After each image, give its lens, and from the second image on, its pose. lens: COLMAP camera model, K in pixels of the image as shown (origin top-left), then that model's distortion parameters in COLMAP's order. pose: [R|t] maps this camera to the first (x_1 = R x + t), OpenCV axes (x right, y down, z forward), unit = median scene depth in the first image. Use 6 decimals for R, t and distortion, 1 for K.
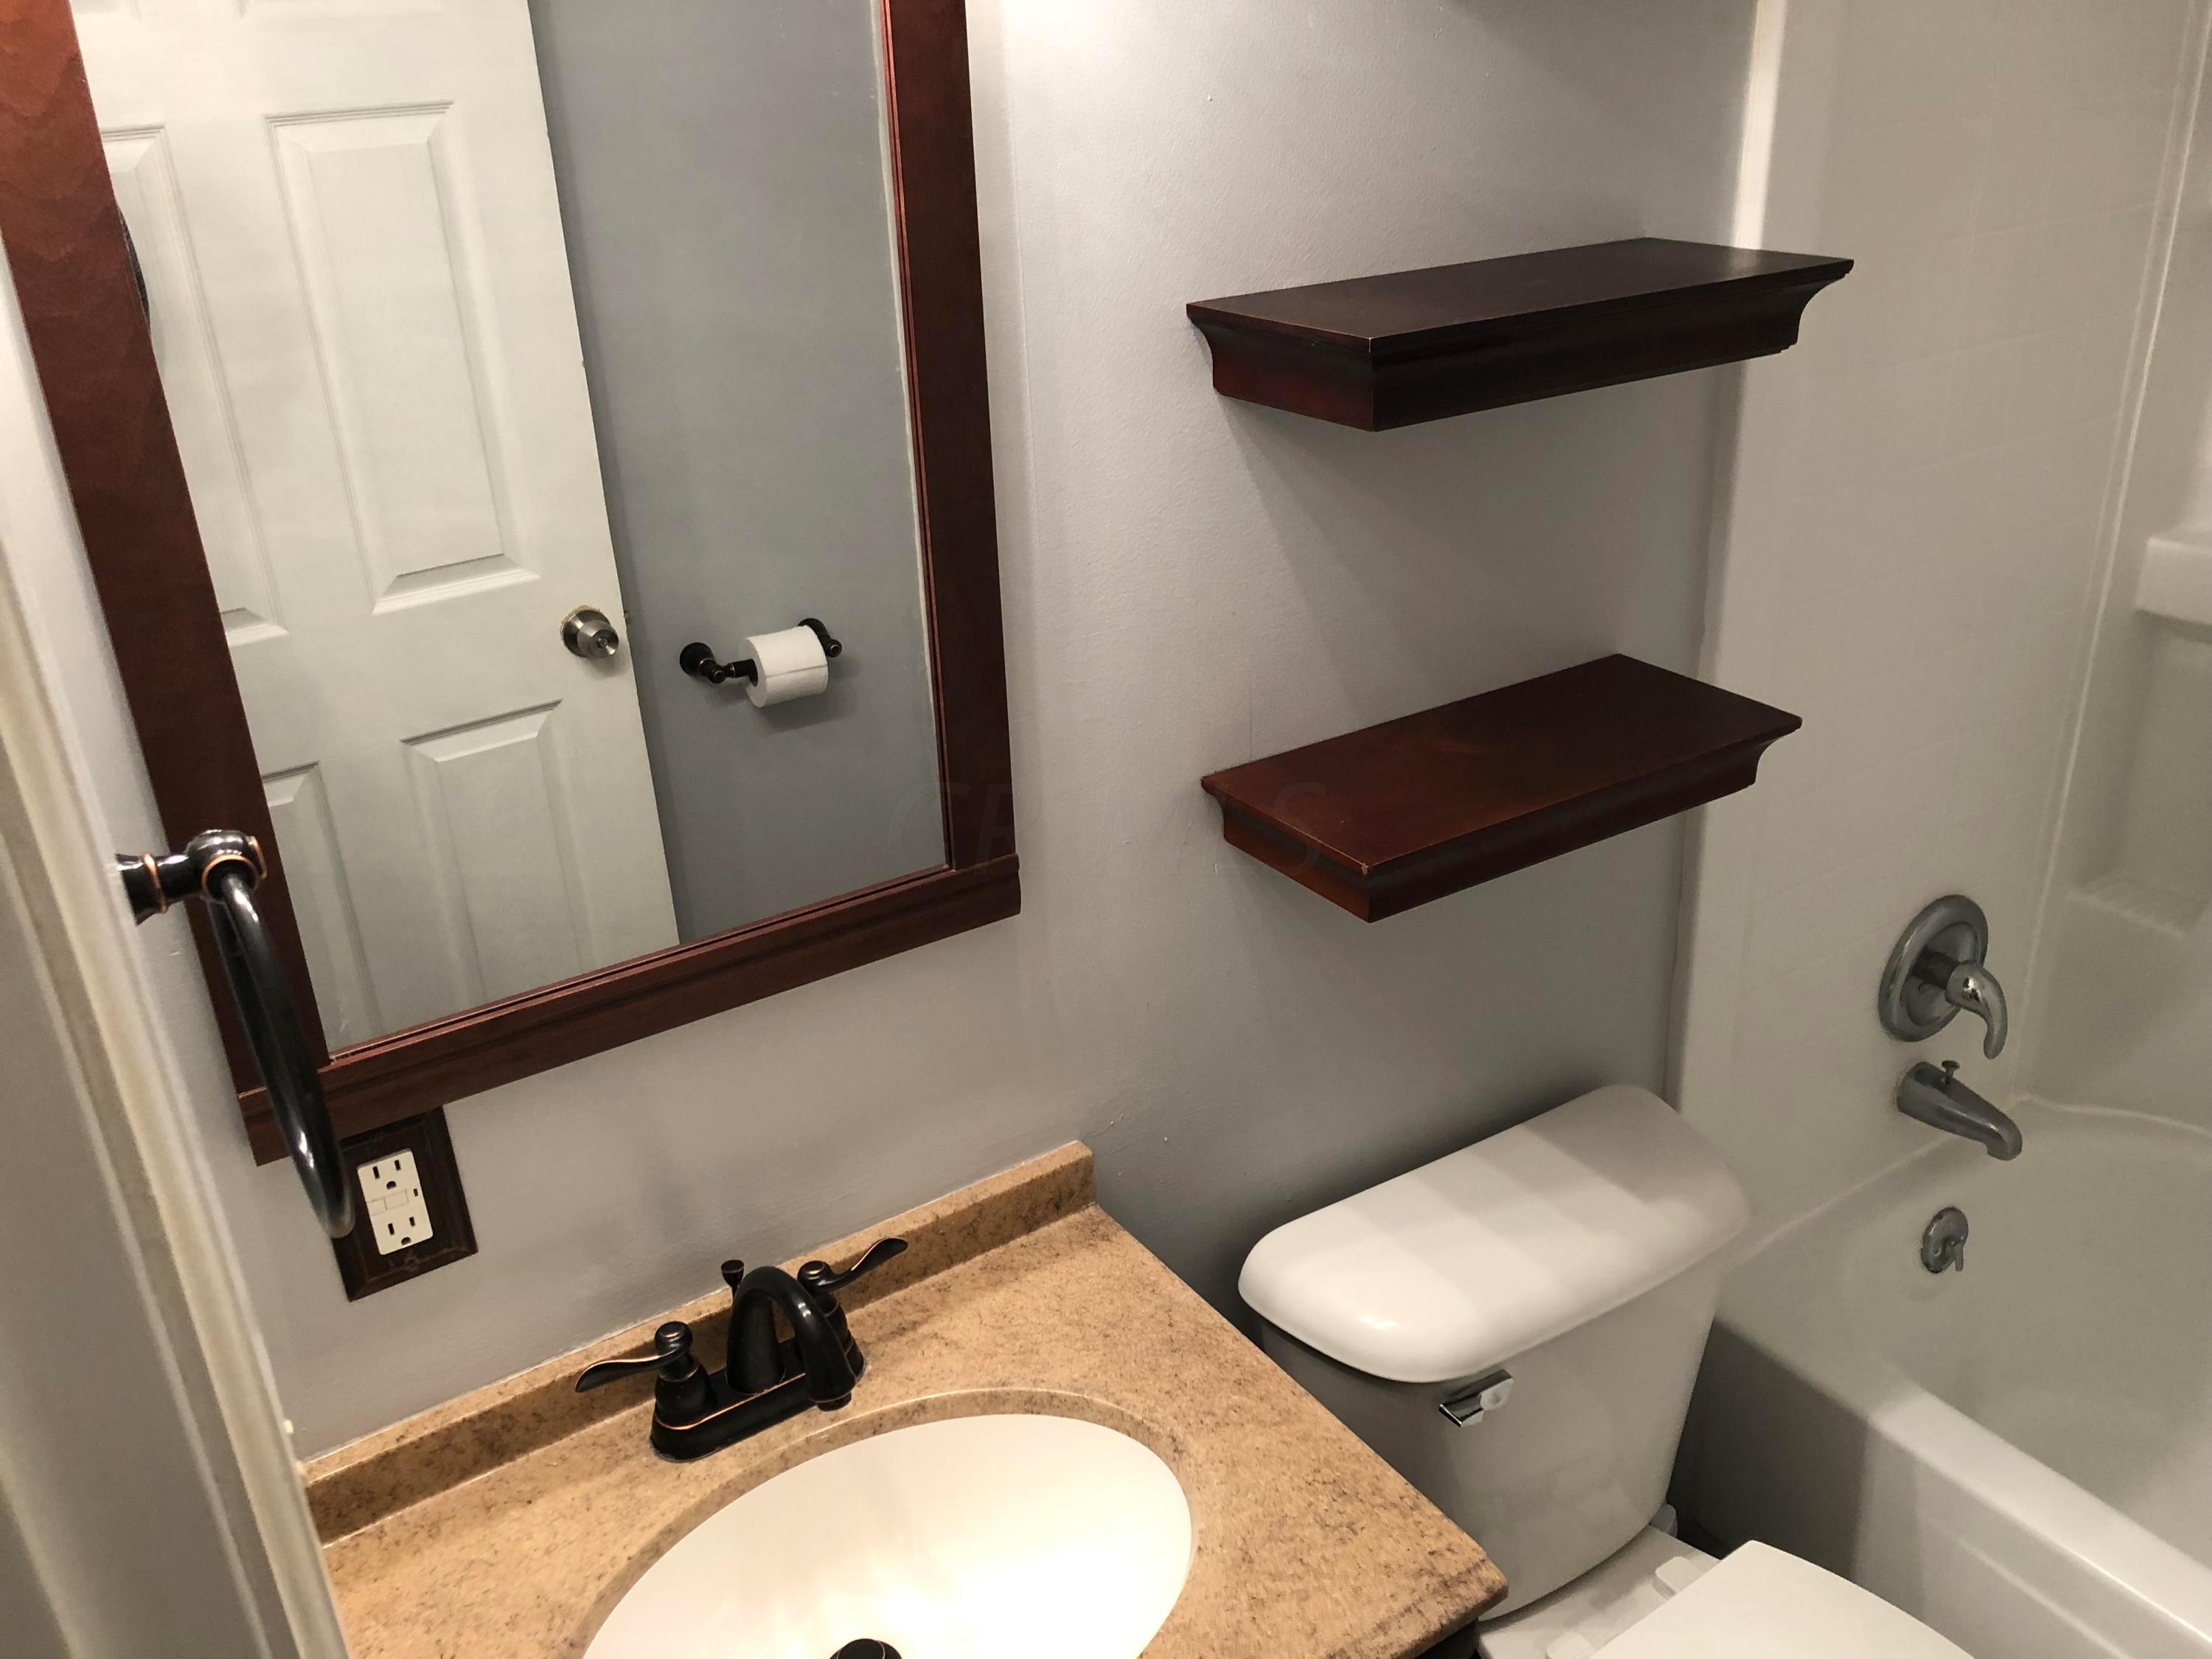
lens RADIAL K [[1819.7, 0, 1113.8], [0, 1819.7, 830.3], [0, 0, 1]] dist [0.038647, -0.017690]
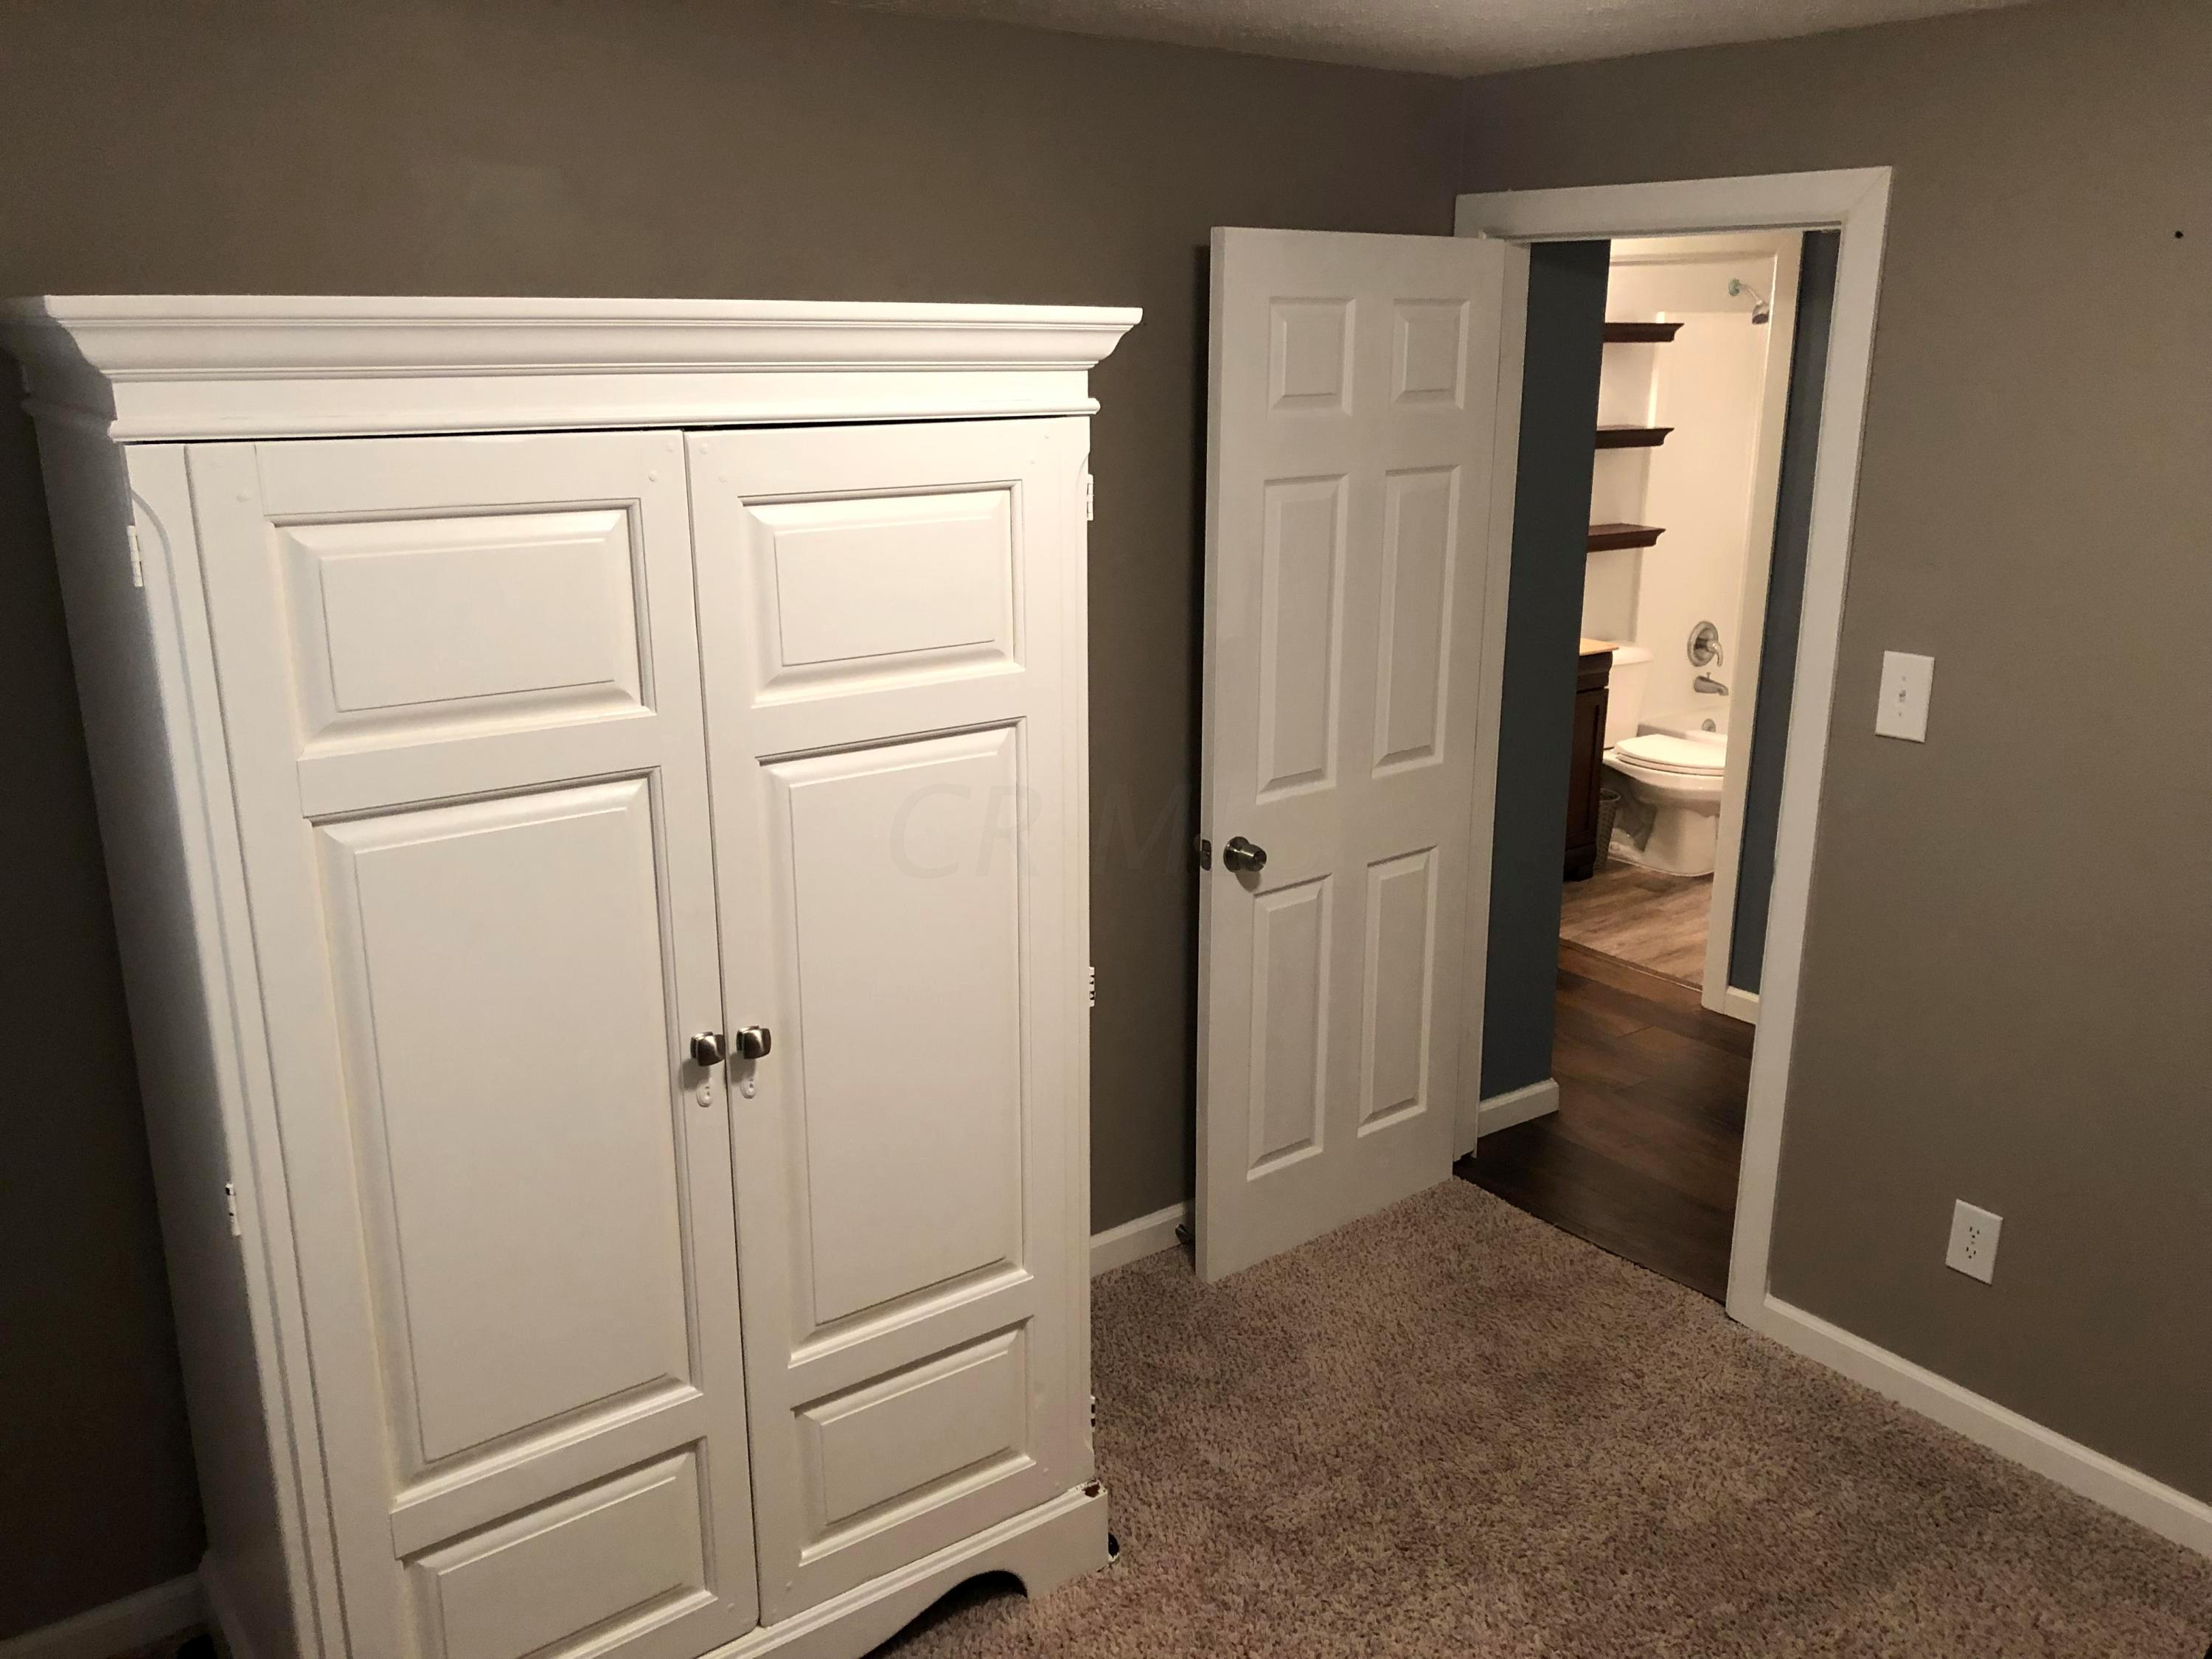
lens RADIAL K [[1819.7, 0, 1104.8], [0, 1819.7, 823.9], [0, 0, 1]] dist [0.038647, -0.017690]
pose [[0.997408, 0.035146, 0.062779, -1.251690], [-0.024287, 0.985820, -0.166042, 1.435954], [-0.067724, 0.164087, 0.984118, -3.205374]]
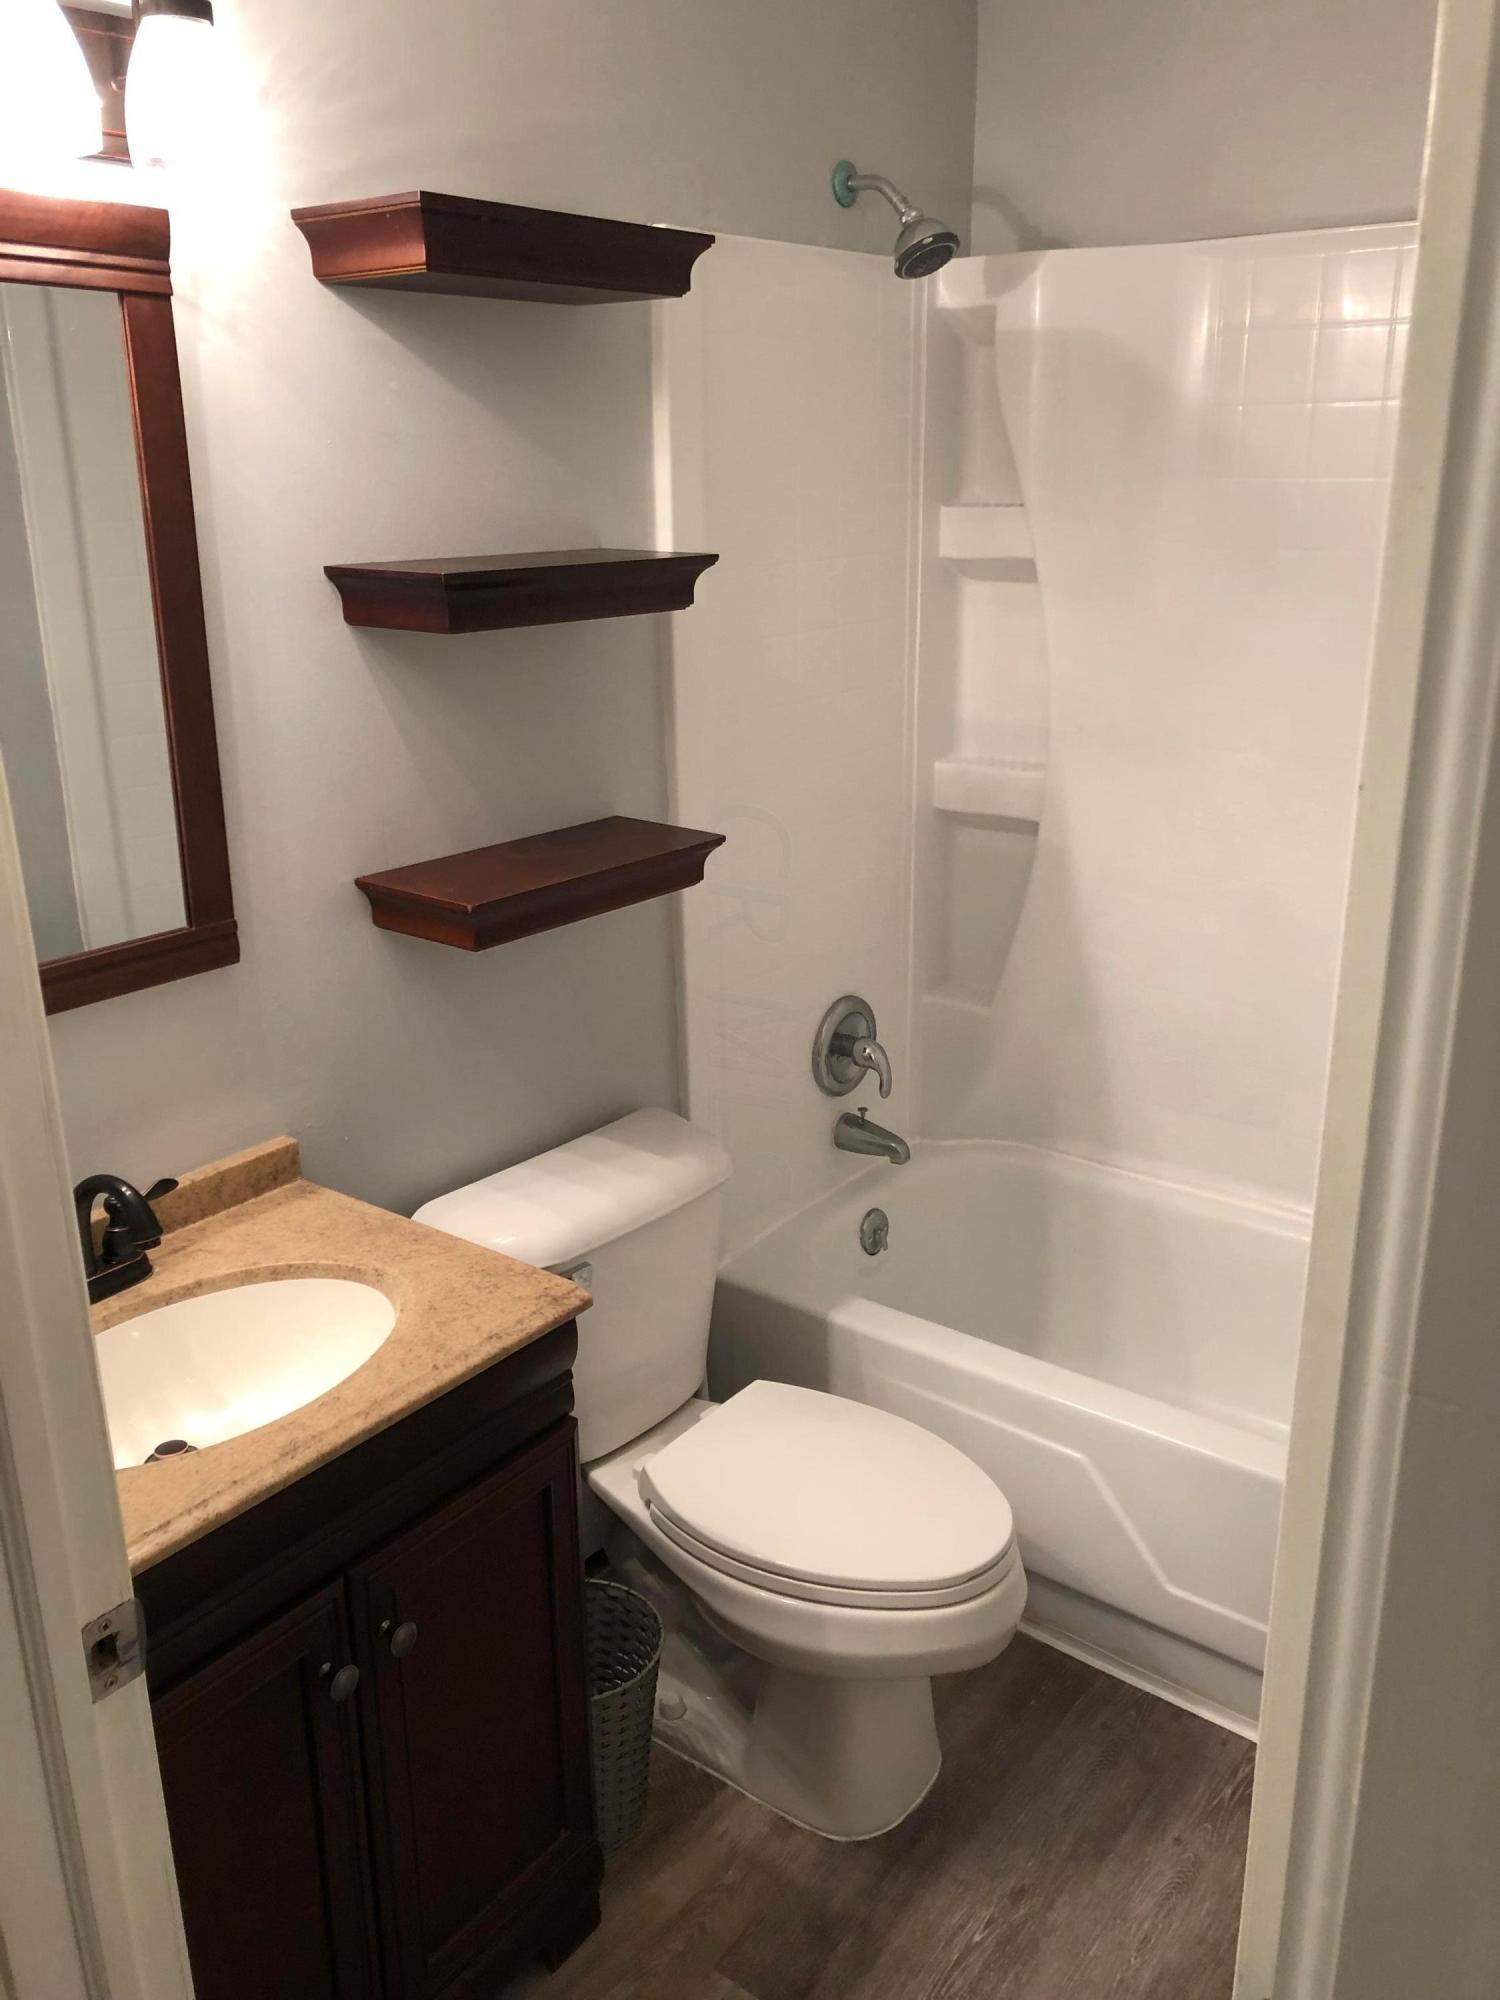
lens RADIAL K [[1645.3, 0, 757.9], [0, 1645.3, 1004.9], [0, 0, 1]] dist [0.038647, -0.017690]
pose [[0.944340, -0.068784, 0.321700, -0.082497], [0.106091, 0.989326, -0.099894, 0.243934], [-0.311395, 0.128464, 0.941557, -0.380634]]
